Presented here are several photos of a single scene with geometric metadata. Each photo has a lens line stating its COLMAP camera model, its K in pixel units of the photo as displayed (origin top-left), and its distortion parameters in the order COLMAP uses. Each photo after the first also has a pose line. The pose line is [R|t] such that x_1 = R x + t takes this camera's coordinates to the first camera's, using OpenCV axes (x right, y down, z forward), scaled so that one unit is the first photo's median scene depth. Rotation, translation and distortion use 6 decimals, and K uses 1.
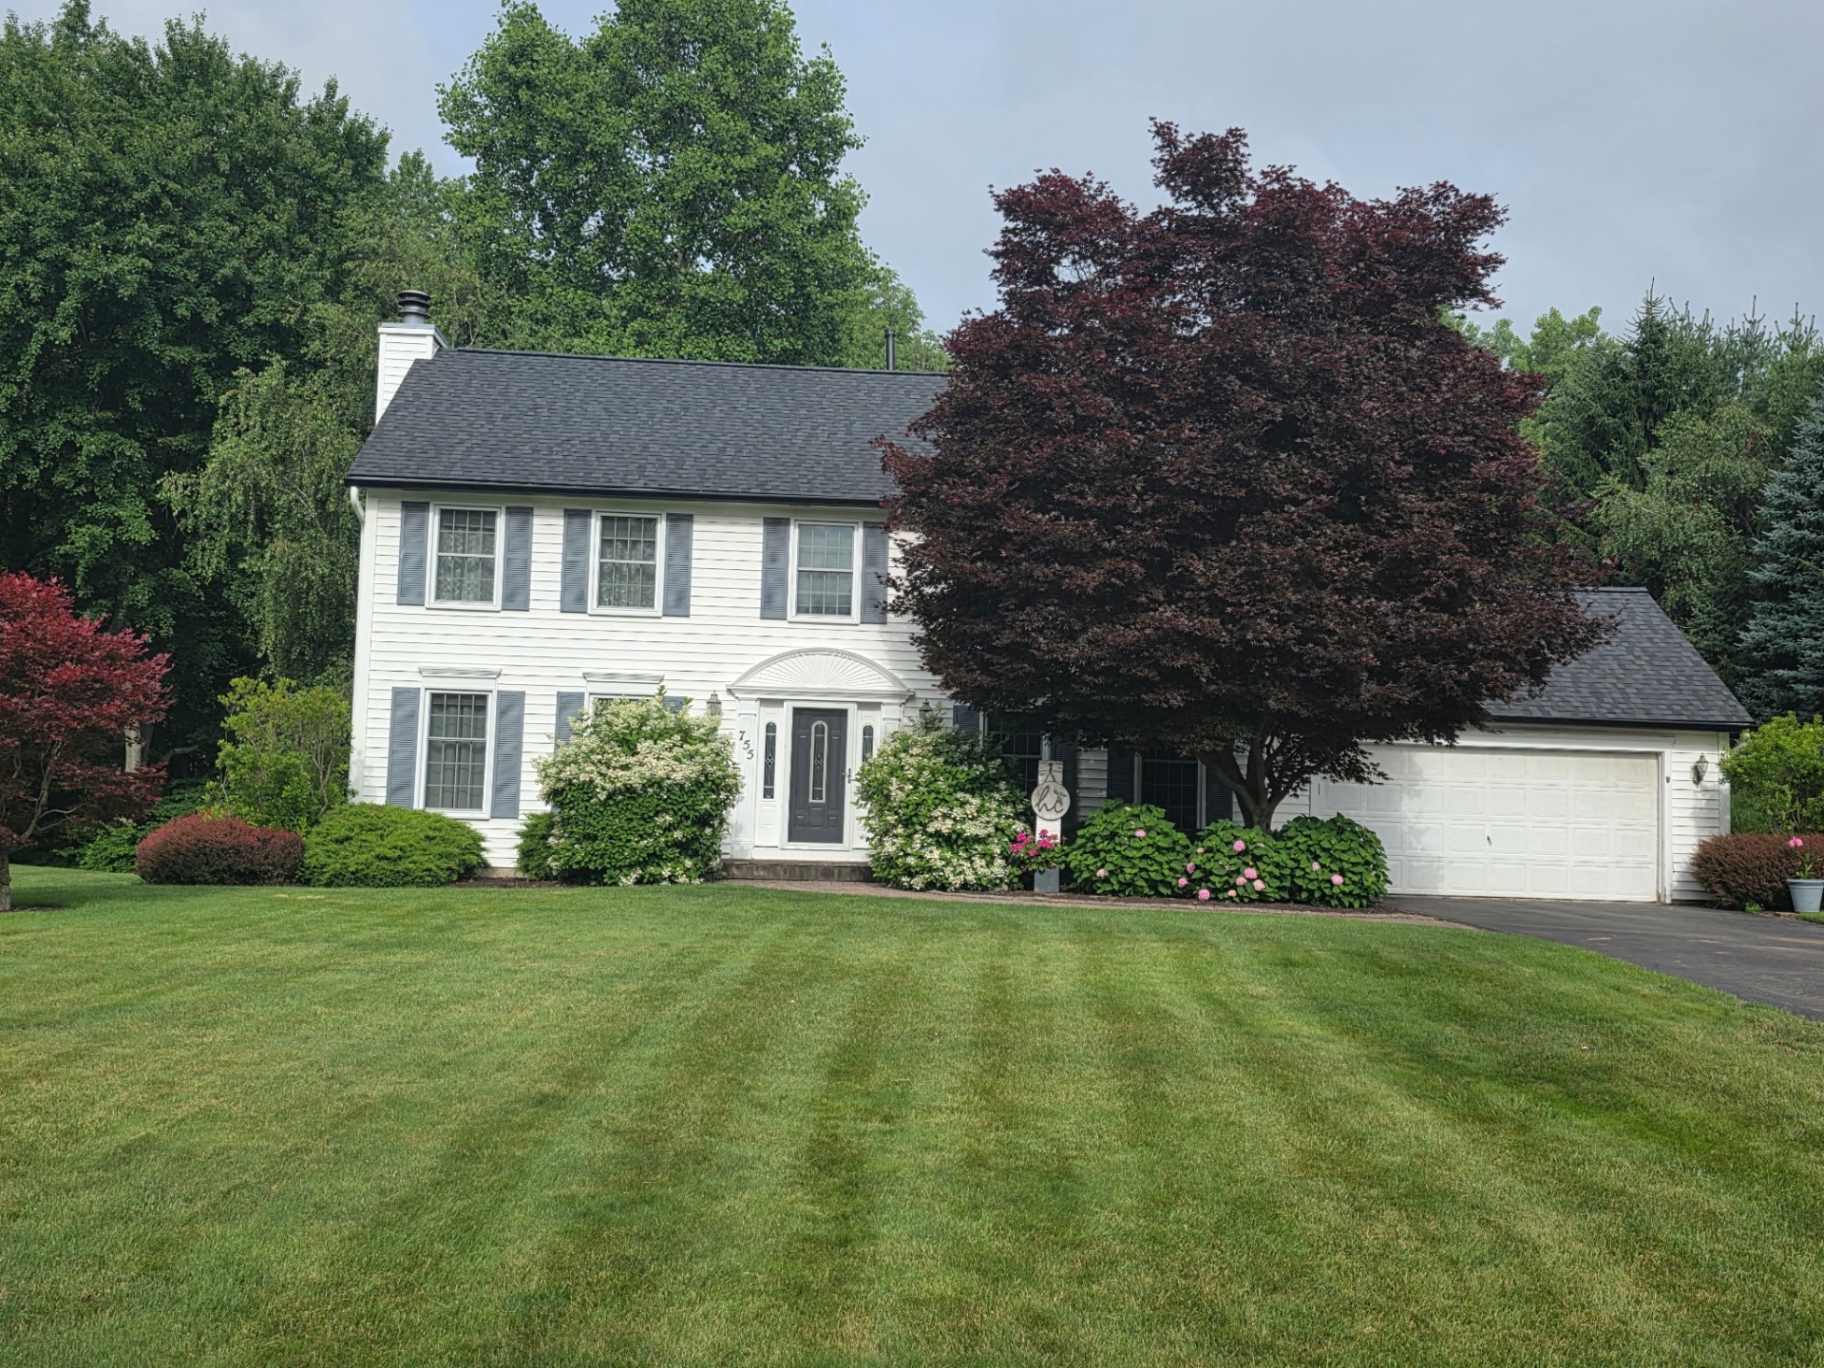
lens RADIAL K [[1921.2, 0, 912.0], [0, 1921.2, 684.0], [0, 0, 1]] dist [0.053594, -0.030981]
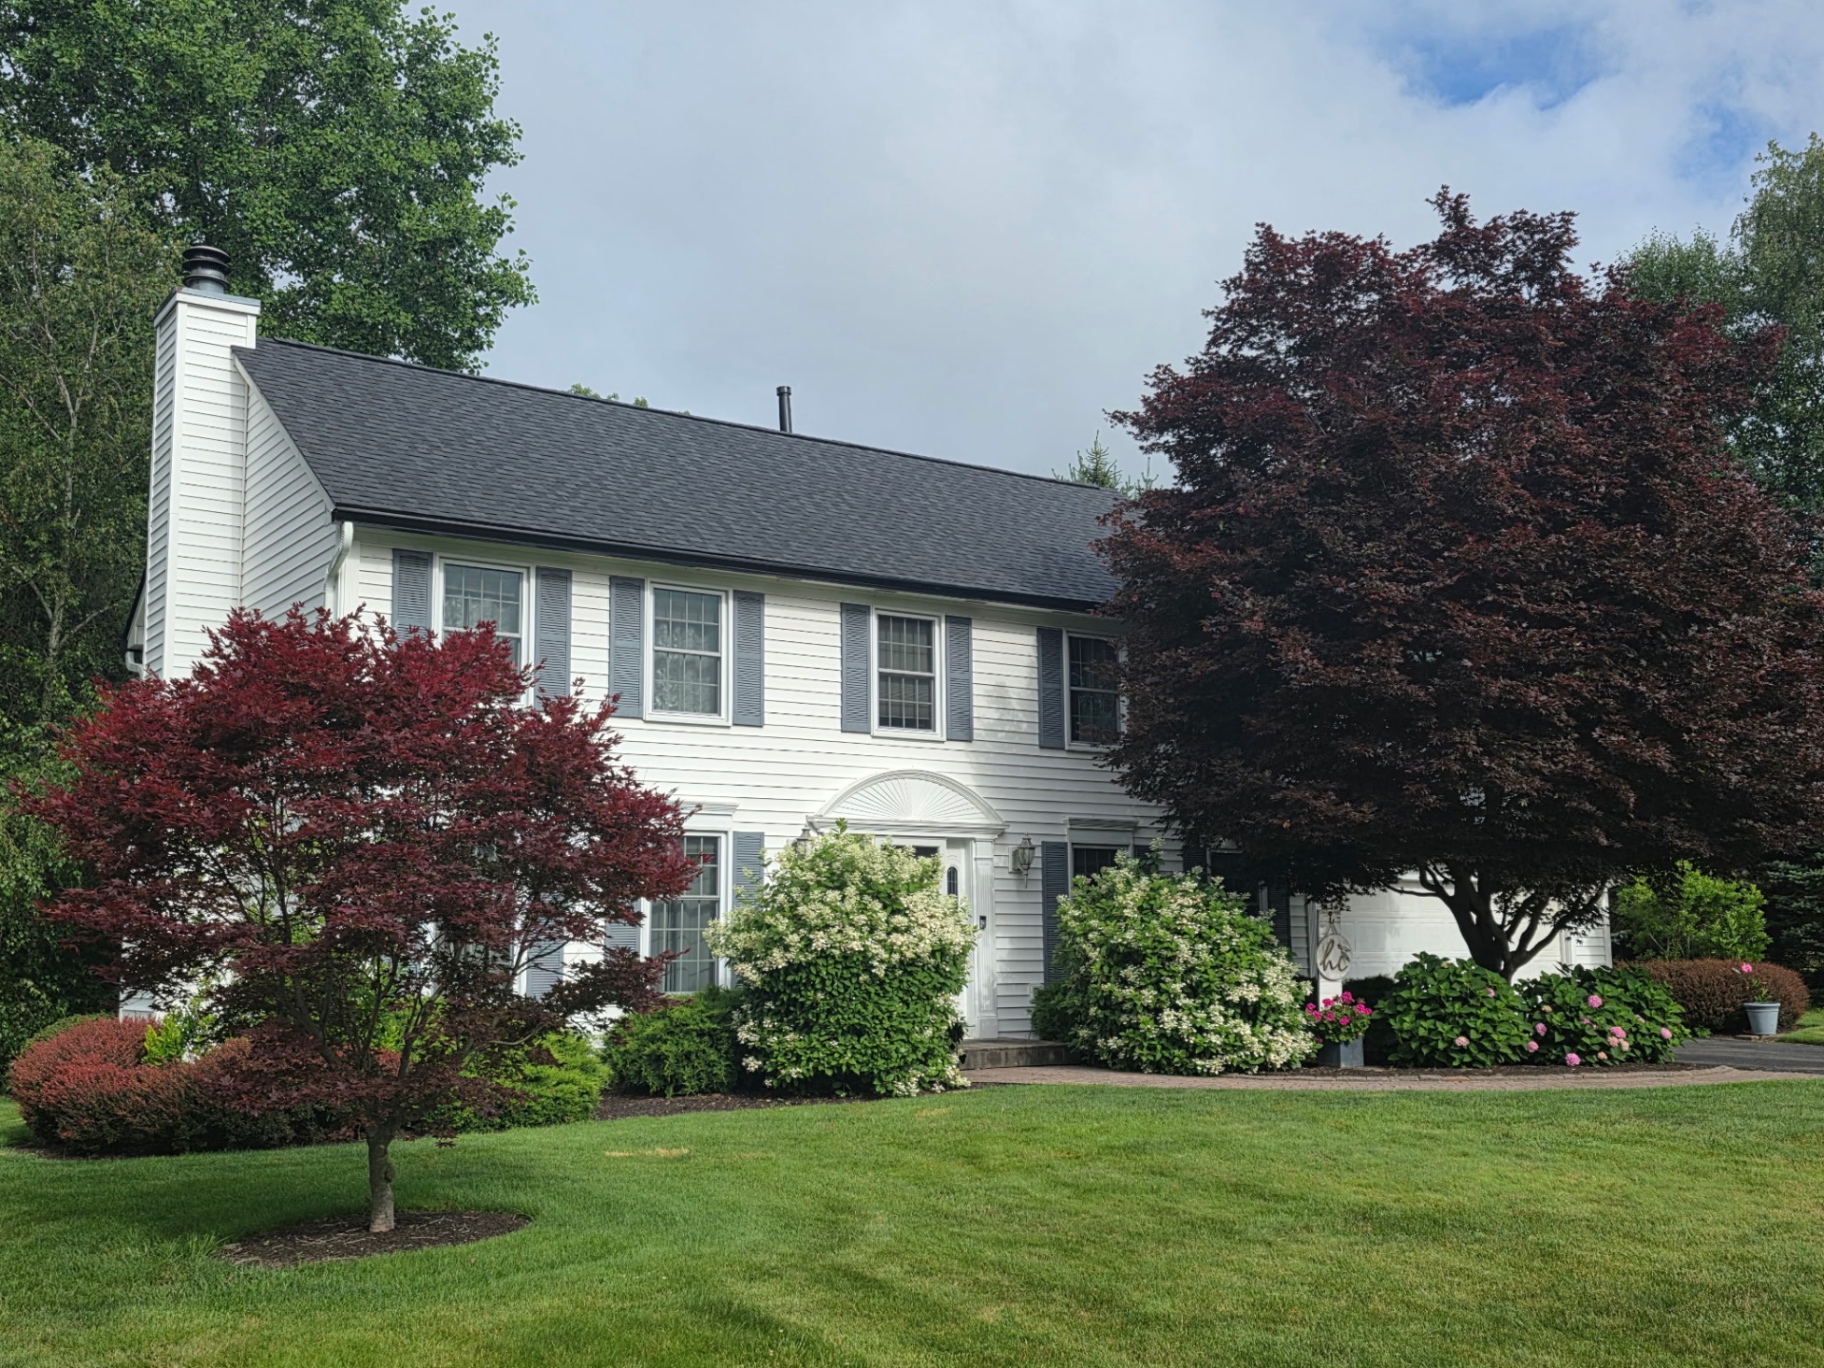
lens RADIAL K [[1921.2, 0, 912.0], [0, 1921.2, 684.0], [0, 0, 1]] dist [0.053594, -0.030981]
pose [[0.848082, 0.036033, 0.528638, -0.468557], [-0.004323, 0.998122, -0.061099, -0.005785], [-0.529847, 0.049532, 0.846646, 0.323703]]
